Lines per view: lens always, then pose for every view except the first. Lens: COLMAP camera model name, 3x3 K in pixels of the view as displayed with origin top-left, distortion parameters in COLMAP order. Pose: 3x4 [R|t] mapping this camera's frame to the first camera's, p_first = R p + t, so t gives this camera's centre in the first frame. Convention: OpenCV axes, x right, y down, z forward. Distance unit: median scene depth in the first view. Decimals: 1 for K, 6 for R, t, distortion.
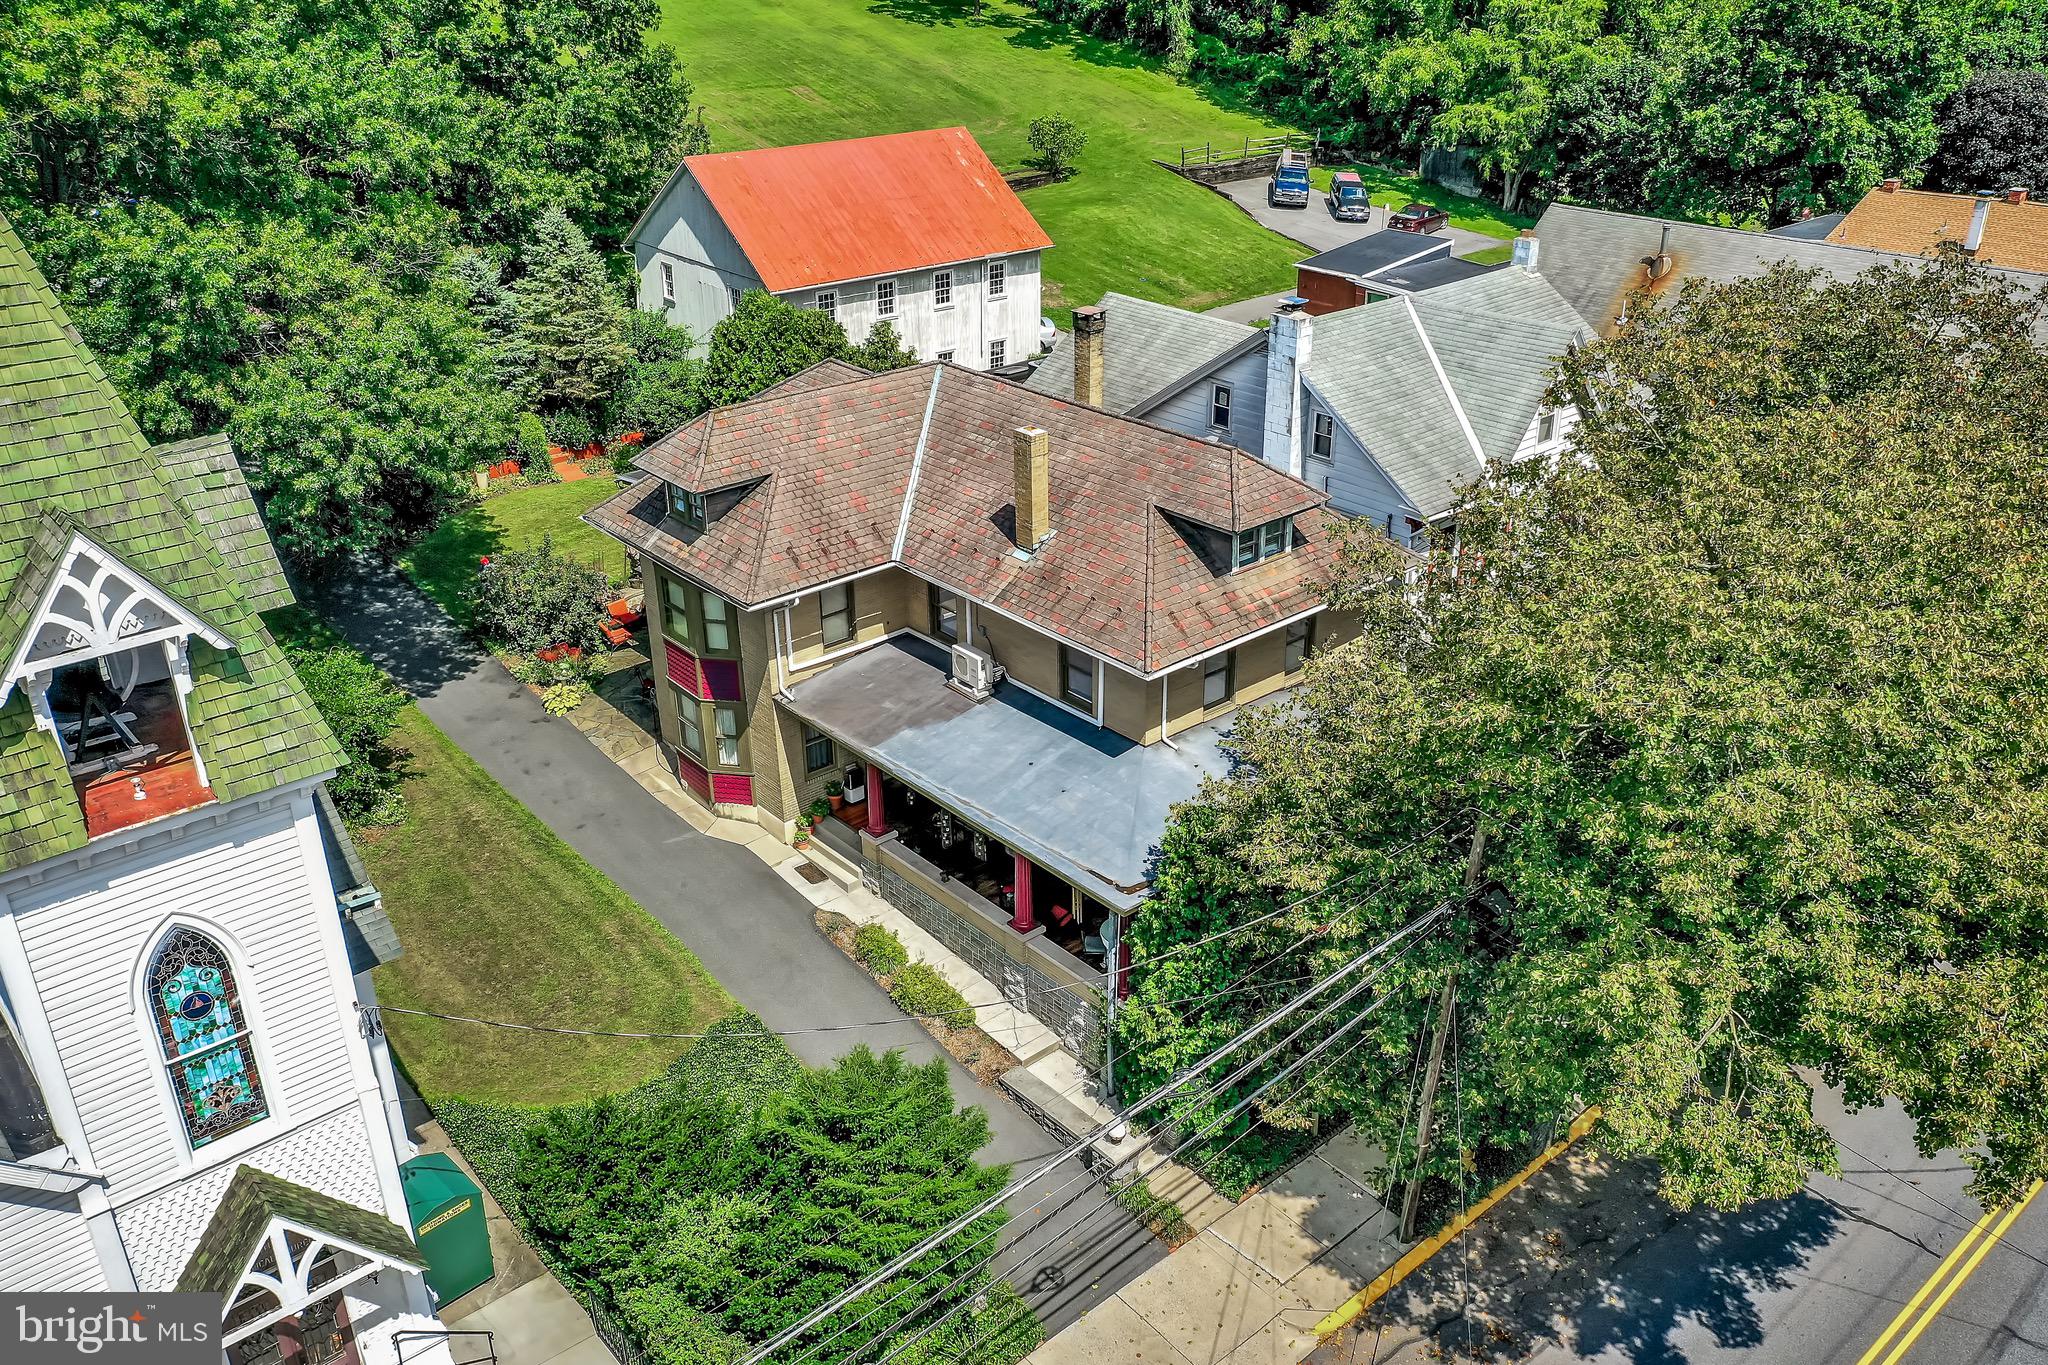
lens RADIAL K [[1650.1, 0, 1024.0], [0, 1650.1, 682.5], [0, 0, 1]] dist [0.001123, 0.001090]
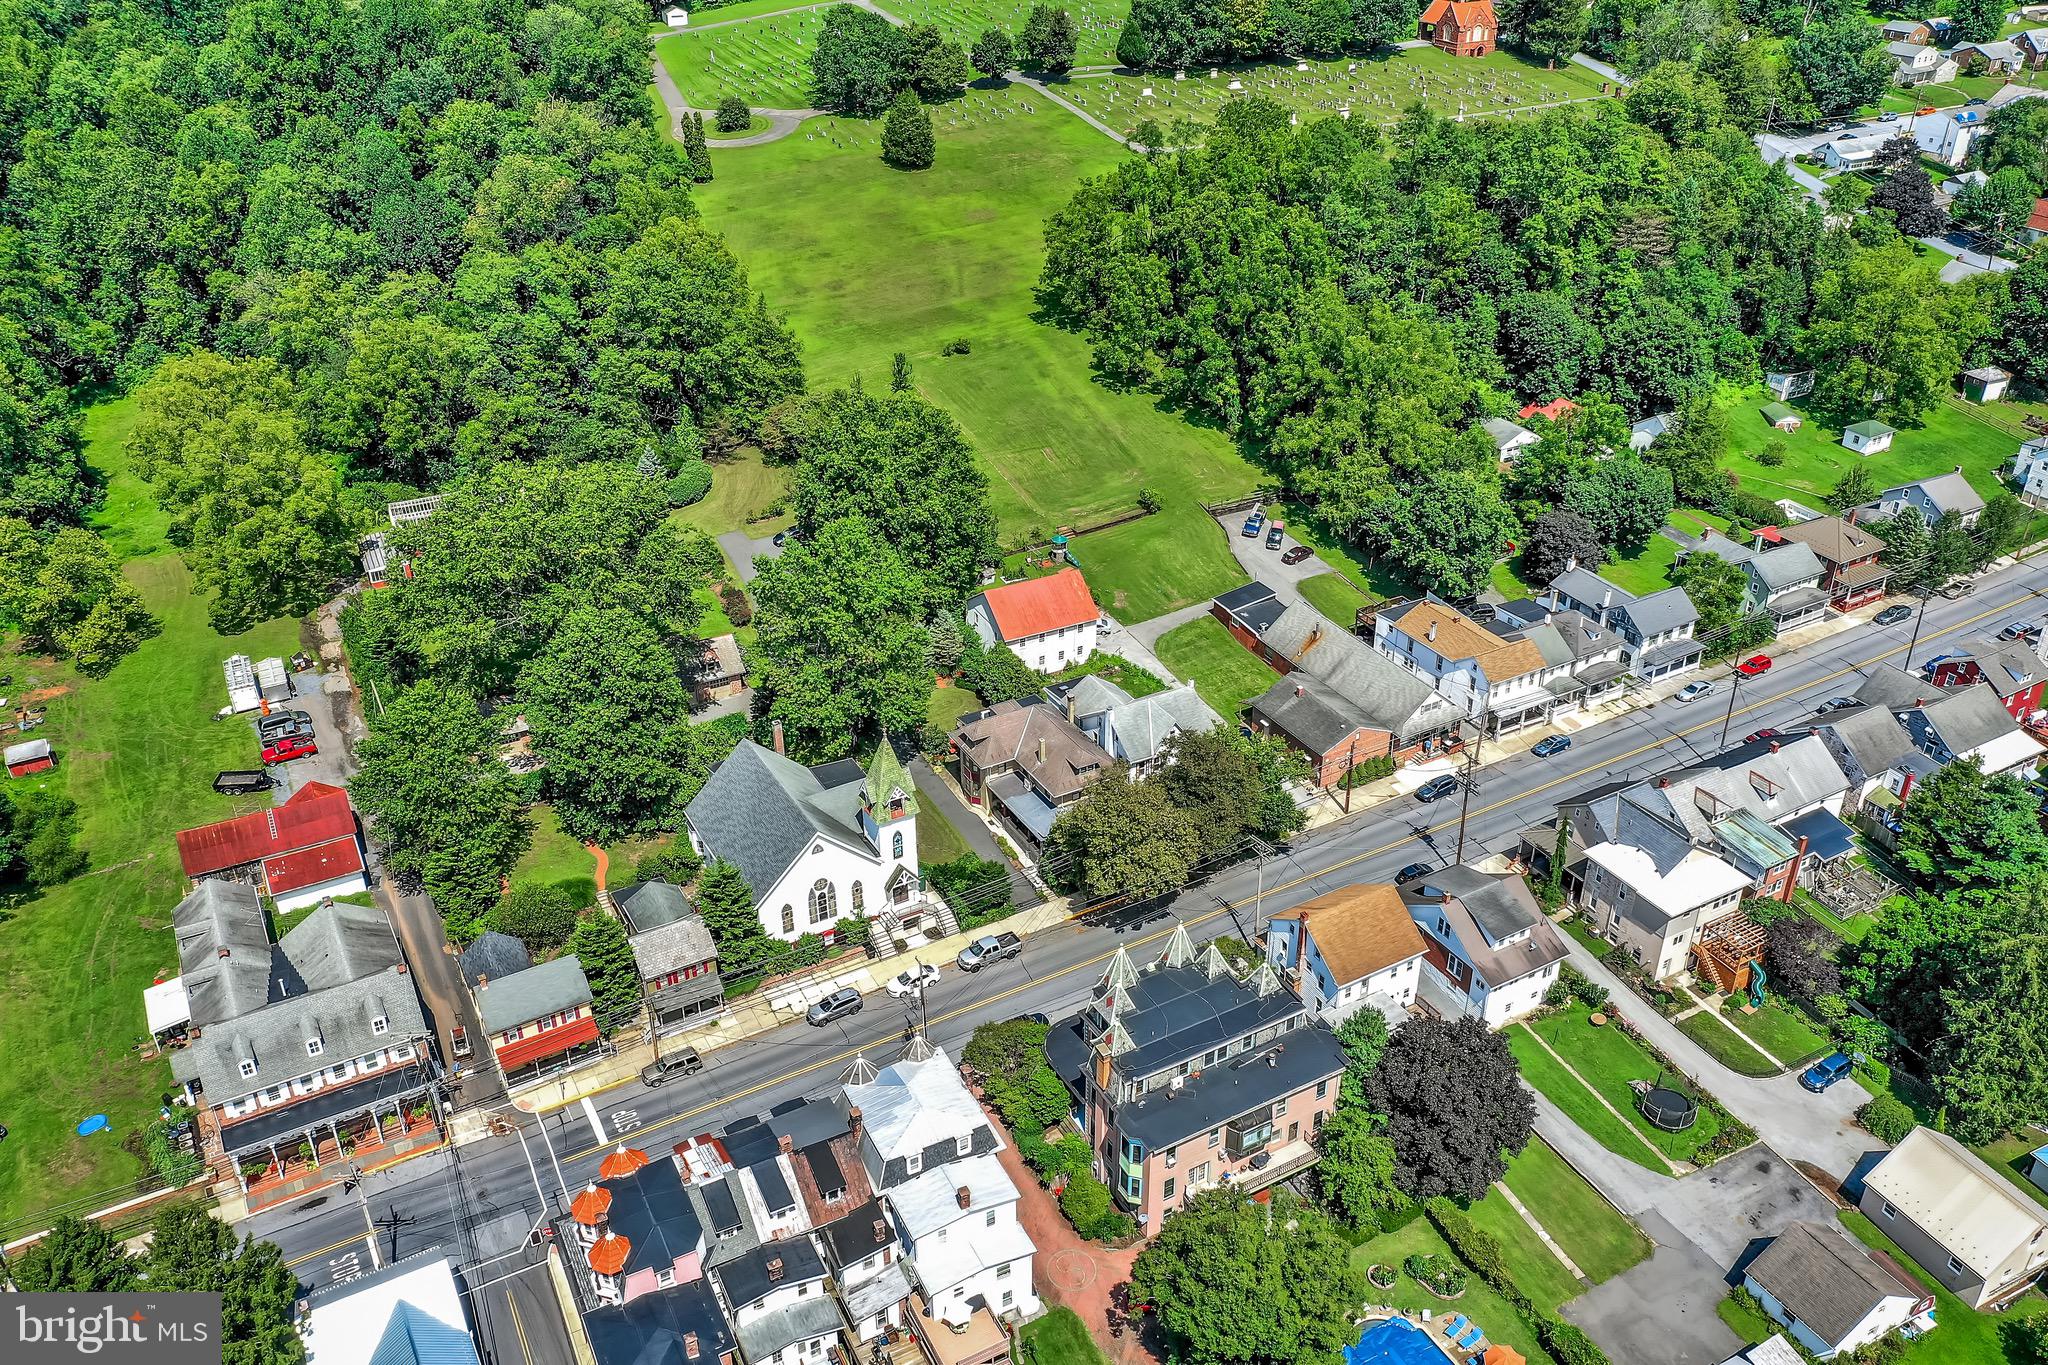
lens RADIAL K [[1650.1, 0, 1024.0], [0, 1650.1, 682.5], [0, 0, 1]] dist [0.001123, 0.001090]
pose [[0.979589, 0.107270, -0.169996, 0.657482], [-0.093271, 0.991716, 0.088319, -0.644688], [0.178061, -0.070661, 0.981479, -3.244077]]
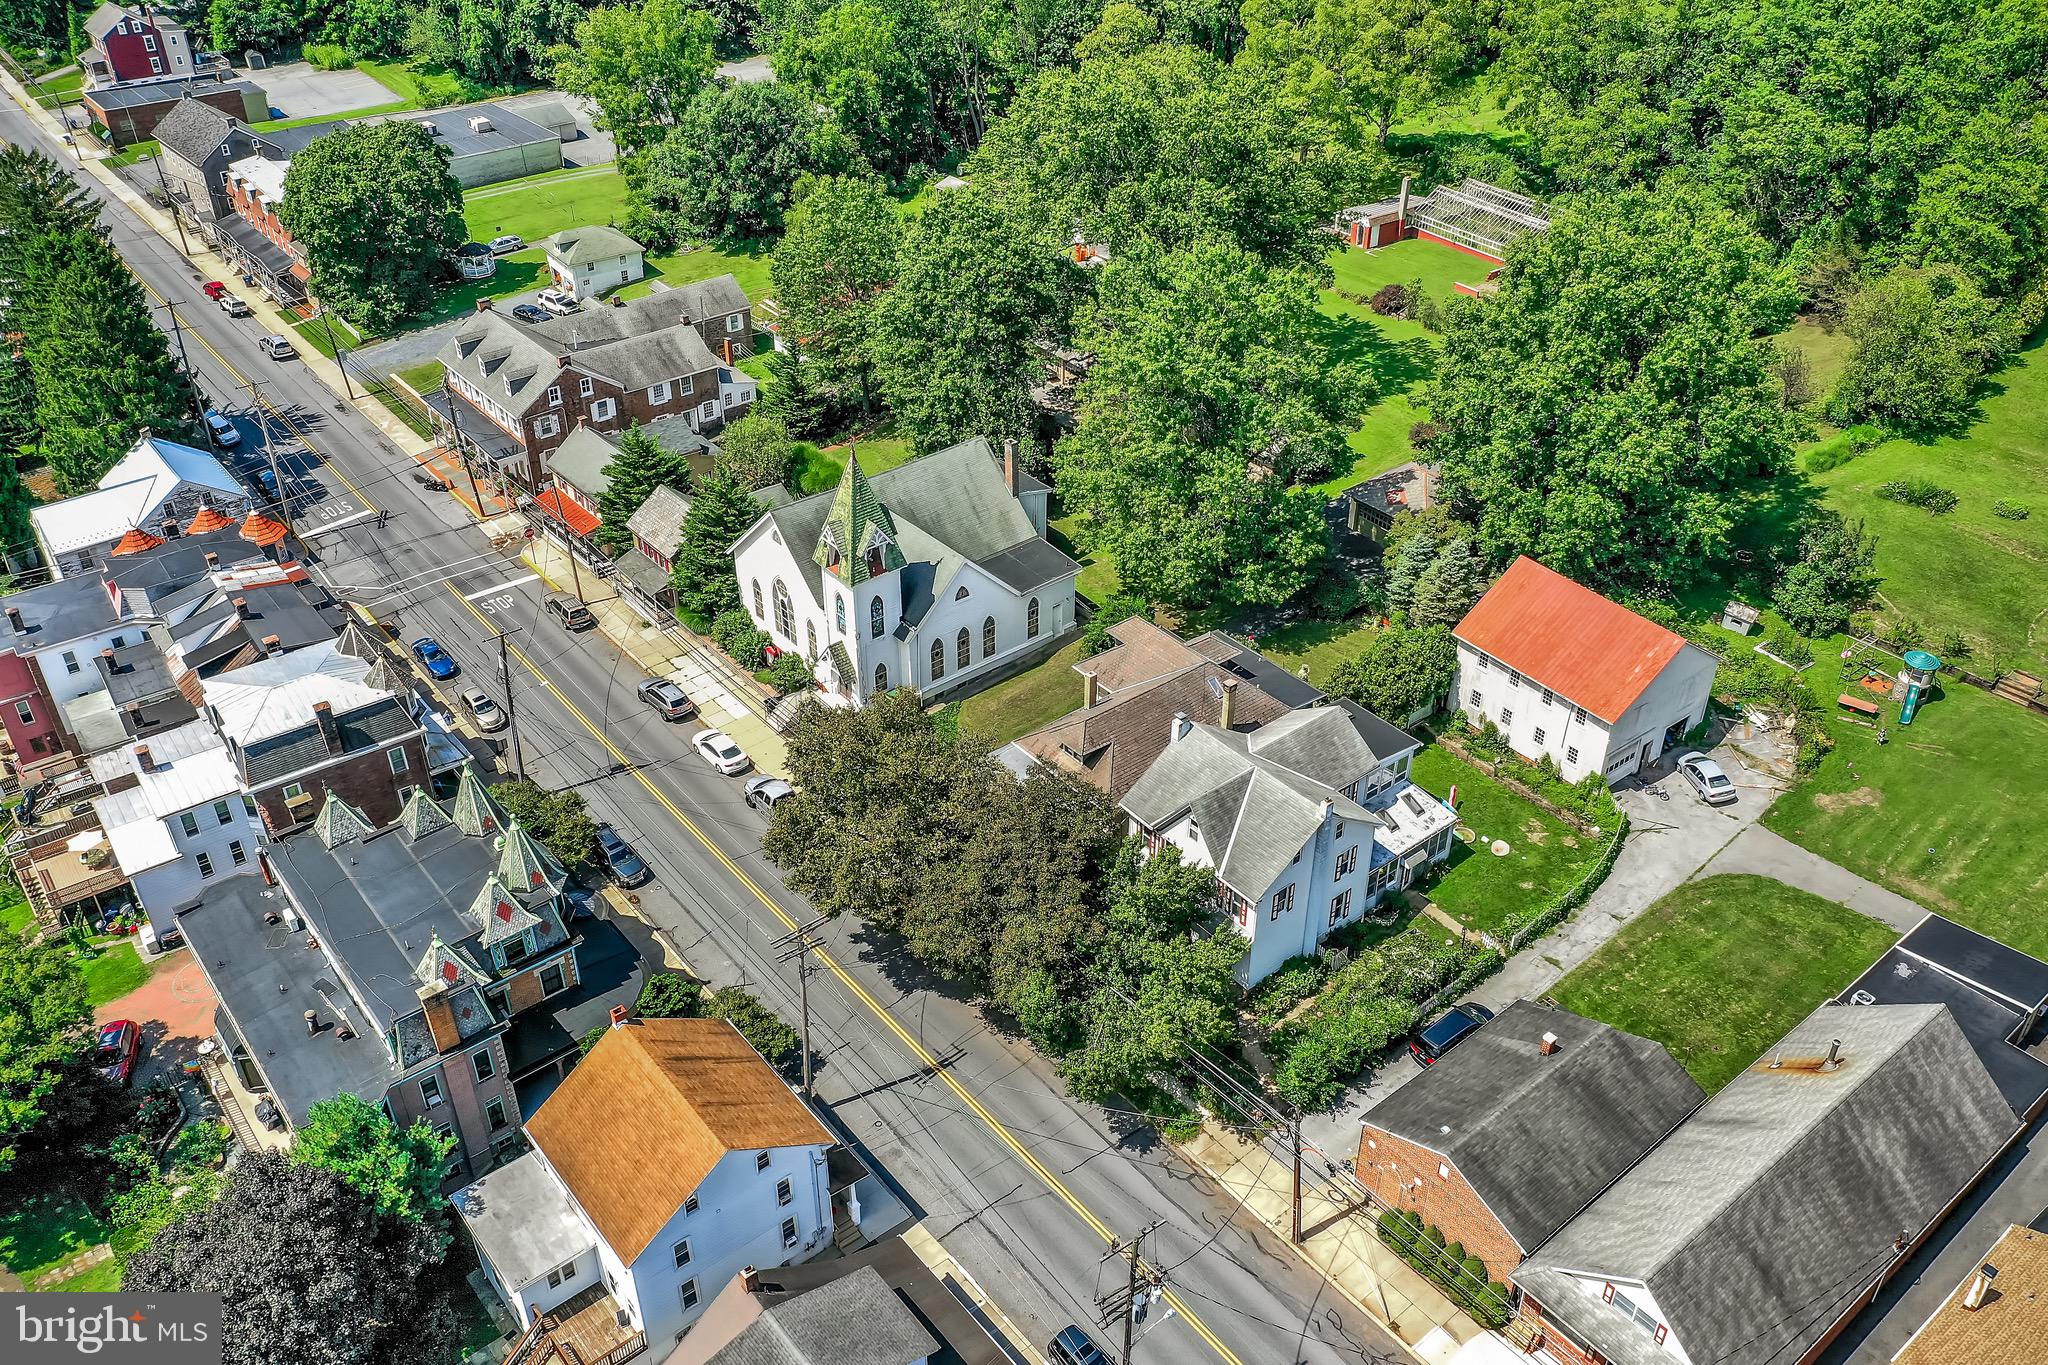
lens RADIAL K [[1659.3, 0, 1024.0], [0, 1659.3, 682.5], [0, 0, 1]] dist [-0.049201, 0.113963]
pose [[-0.034741, 0.574028, -0.818098, 2.052970], [-0.434845, 0.728361, 0.529528, -1.399144], [0.899835, 0.374142, 0.224309, 0.226144]]
